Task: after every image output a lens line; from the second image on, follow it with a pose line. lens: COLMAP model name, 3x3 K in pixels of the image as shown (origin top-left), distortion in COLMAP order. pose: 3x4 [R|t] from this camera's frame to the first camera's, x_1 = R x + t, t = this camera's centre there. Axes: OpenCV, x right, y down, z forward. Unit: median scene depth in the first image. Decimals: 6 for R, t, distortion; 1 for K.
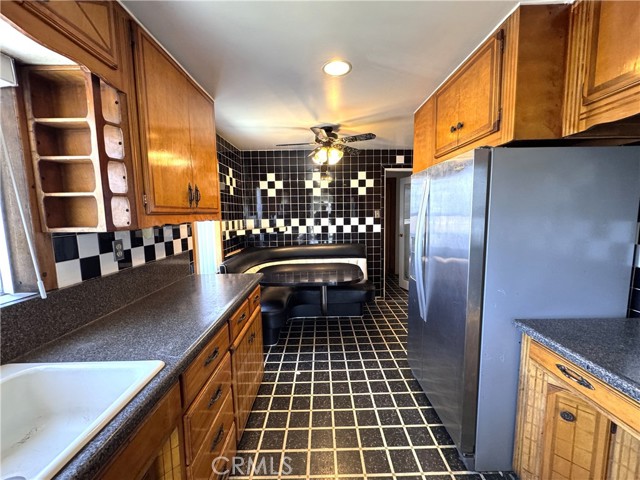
lens RADIAL K [[256.7, 0, 320.0], [0, 256.7, 240.0], [0, 0, 1]] dist [-0.001727, -0.000014]
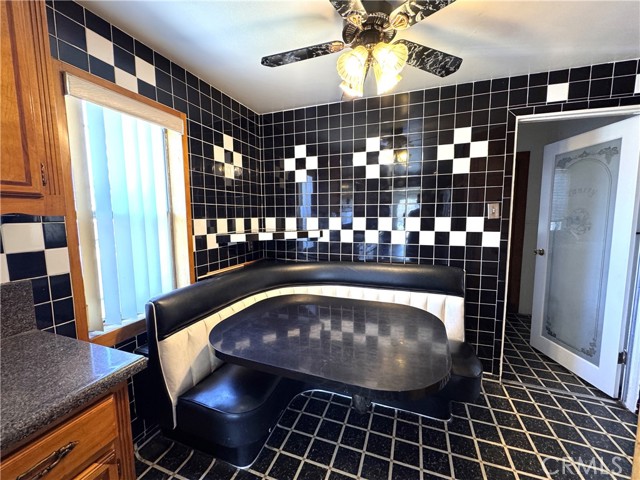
lens RADIAL K [[256.7, 0, 320.0], [0, 256.7, 240.0], [0, 0, 1]] dist [-0.001727, -0.000014]
pose [[0.939183, 0.045700, -0.340361, 0.079623], [-0.046383, 0.998905, 0.006135, -0.032346], [0.340269, 0.010025, 0.940275, 0.420659]]
